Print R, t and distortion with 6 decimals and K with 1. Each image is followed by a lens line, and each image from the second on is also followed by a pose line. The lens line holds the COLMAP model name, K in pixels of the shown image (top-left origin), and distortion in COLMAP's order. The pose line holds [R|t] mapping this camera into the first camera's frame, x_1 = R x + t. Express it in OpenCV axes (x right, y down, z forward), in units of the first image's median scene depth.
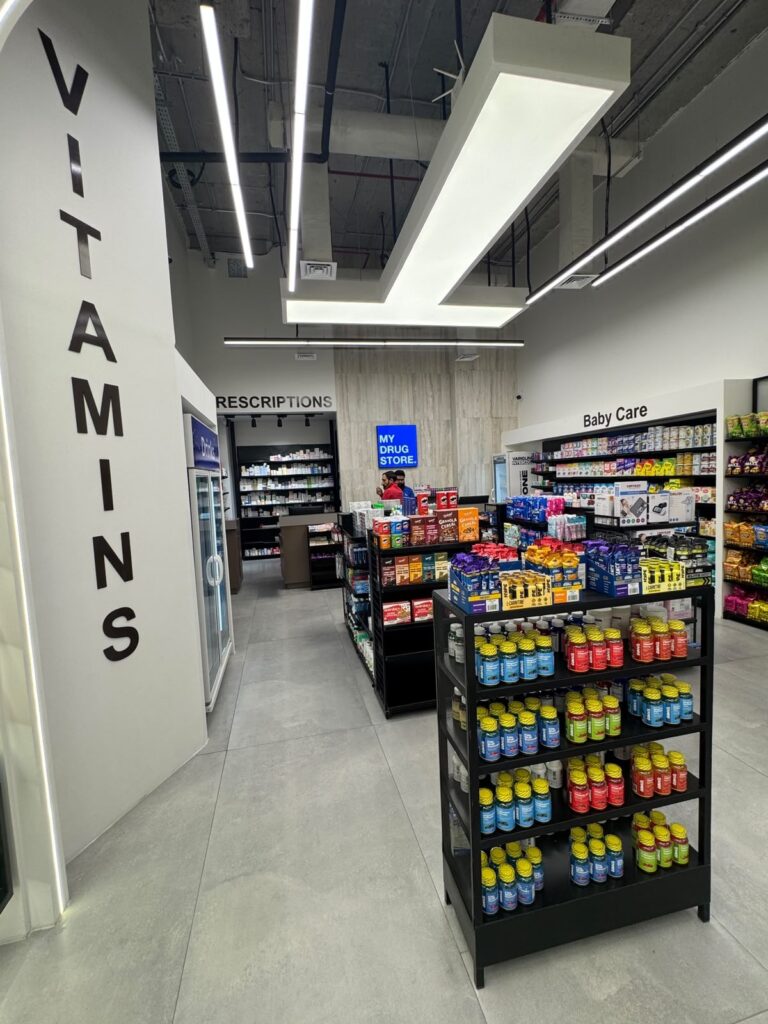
lens RADIAL K [[441.0, 0, 376.0], [0, 441.0, 510.9], [0, 0, 1]] dist [-0.002557, 0.000416]
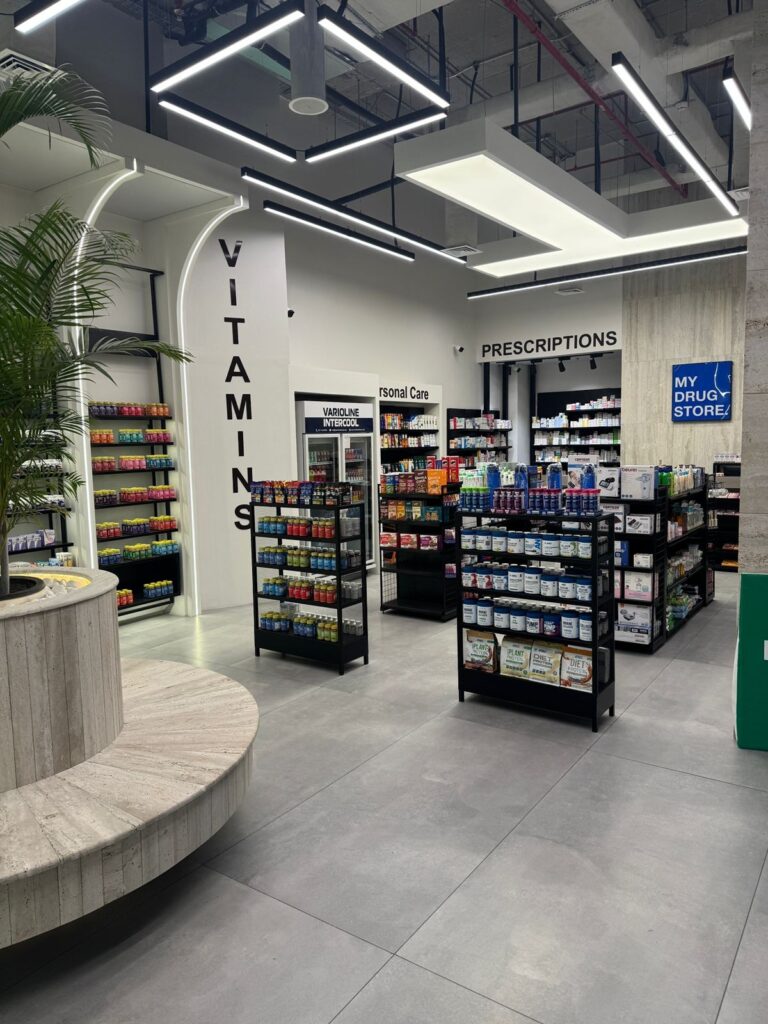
lens RADIAL K [[721.6, 0, 382.4], [0, 721.6, 509.7], [0, 0, 1]] dist [0.072855, -0.088710]
pose [[0.668044, 0.106121, -0.736515, 0.645544], [-0.064977, 0.994317, 0.084330, -0.021740], [0.741279, -0.008480, 0.671143, -0.215227]]
